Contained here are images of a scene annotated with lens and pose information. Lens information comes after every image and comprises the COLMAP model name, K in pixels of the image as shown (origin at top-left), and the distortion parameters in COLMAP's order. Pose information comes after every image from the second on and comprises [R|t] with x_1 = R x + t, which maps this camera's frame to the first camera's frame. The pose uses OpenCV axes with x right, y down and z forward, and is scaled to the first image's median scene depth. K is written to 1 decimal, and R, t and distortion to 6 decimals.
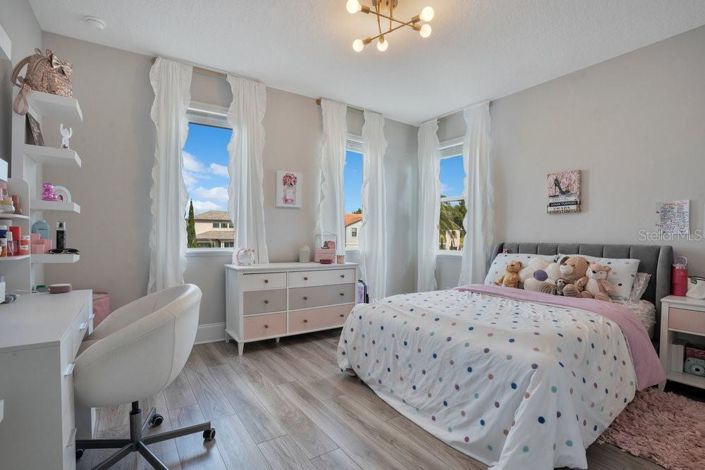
lens RADIAL K [[342.7, 0, 352.5], [0, 342.7, 235.0], [0, 0, 1]] dist [0.000732, 0.000103]
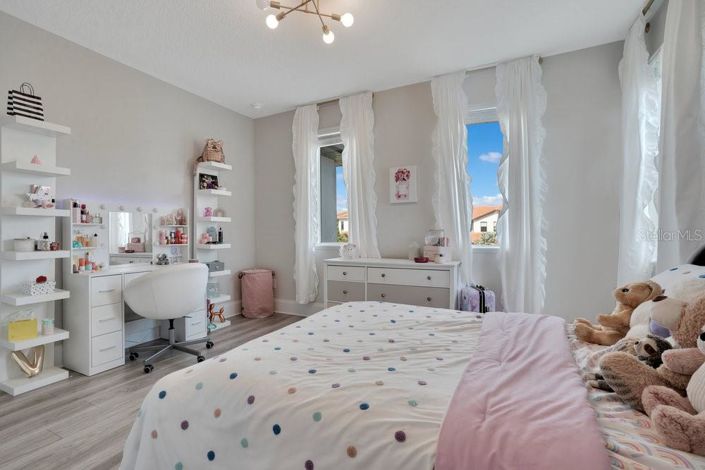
lens RADIAL K [[341.1, 0, 352.5], [0, 341.1, 235.0], [0, 0, 1]] dist [-0.023780, 0.000920]
pose [[0.474859, -0.004907, -0.880048, 0.623071], [0.013911, 0.999901, 0.001931, 0.007496], [0.879952, -0.013159, 0.474880, 0.416990]]
